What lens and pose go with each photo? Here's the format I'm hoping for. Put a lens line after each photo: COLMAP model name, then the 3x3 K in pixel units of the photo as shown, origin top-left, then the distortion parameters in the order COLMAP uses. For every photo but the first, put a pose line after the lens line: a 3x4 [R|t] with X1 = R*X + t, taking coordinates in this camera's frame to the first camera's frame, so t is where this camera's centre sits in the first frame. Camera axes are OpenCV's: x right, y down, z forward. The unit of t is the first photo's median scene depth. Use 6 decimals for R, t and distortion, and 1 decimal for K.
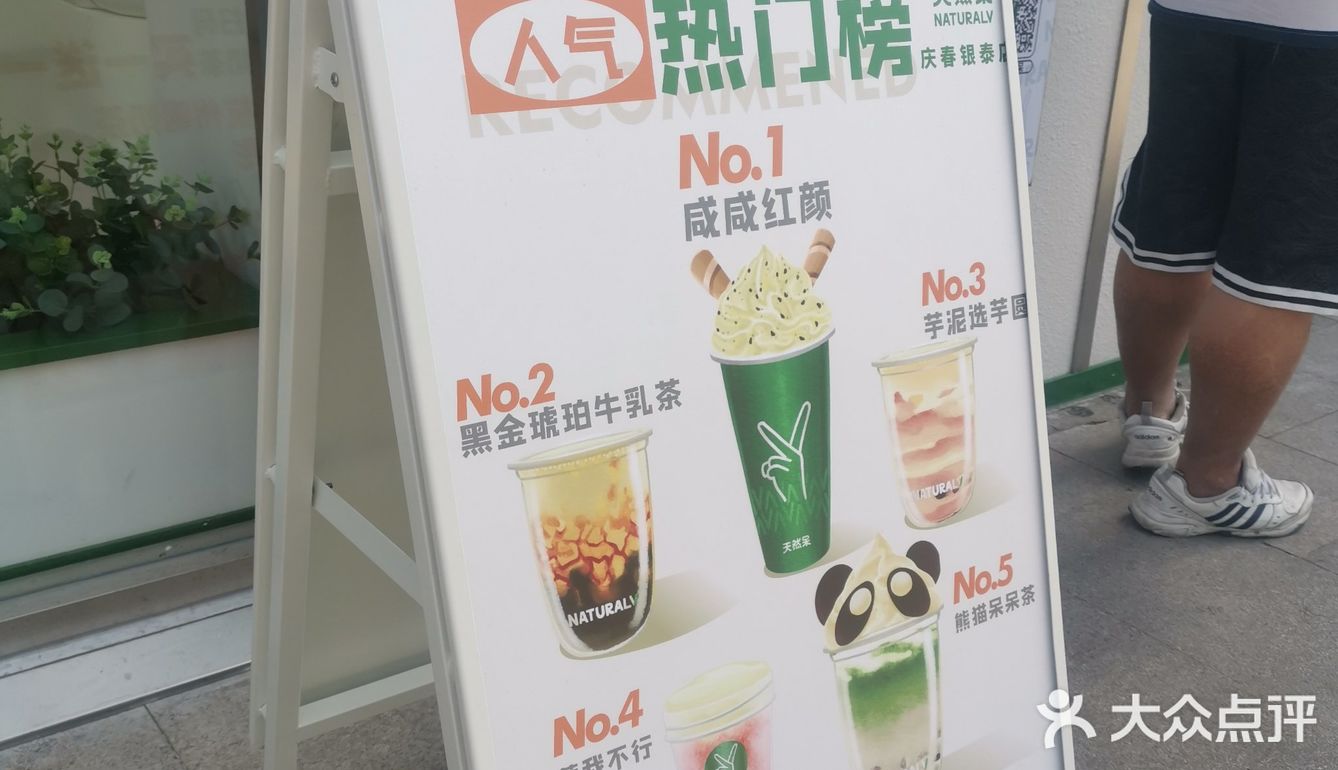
lens RADIAL K [[1394.7, 0, 665.2], [0, 1394.7, 386.5], [0, 0, 1]] dist [0.044224, 0.000000]
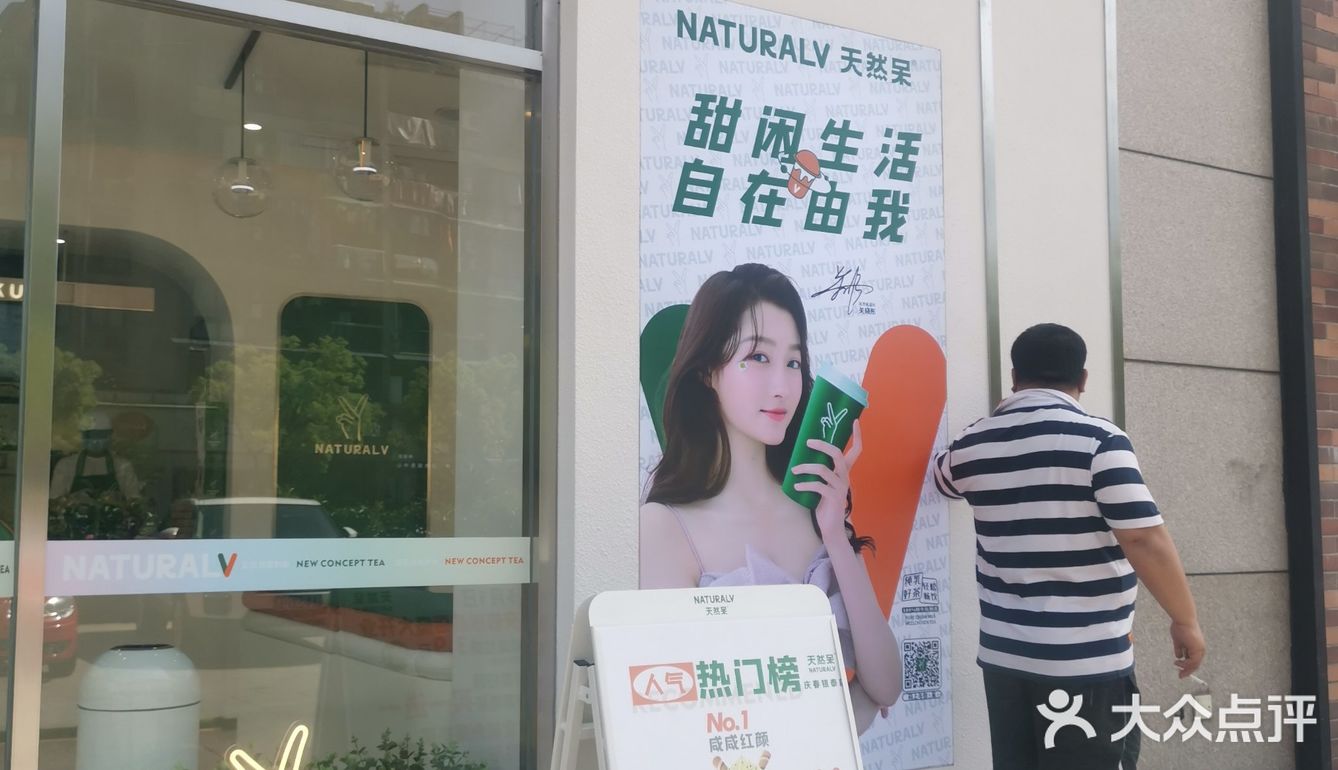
lens RADIAL K [[1394.7, 0, 660.6], [0, 1394.7, 377.8], [0, 0, 1]] dist [0.044224, 0.000000]
pose [[0.993811, -0.046948, -0.100675, 0.226412], [-0.003114, 0.894168, -0.447720, 0.463065], [0.111040, 0.445262, 0.888488, -1.758631]]
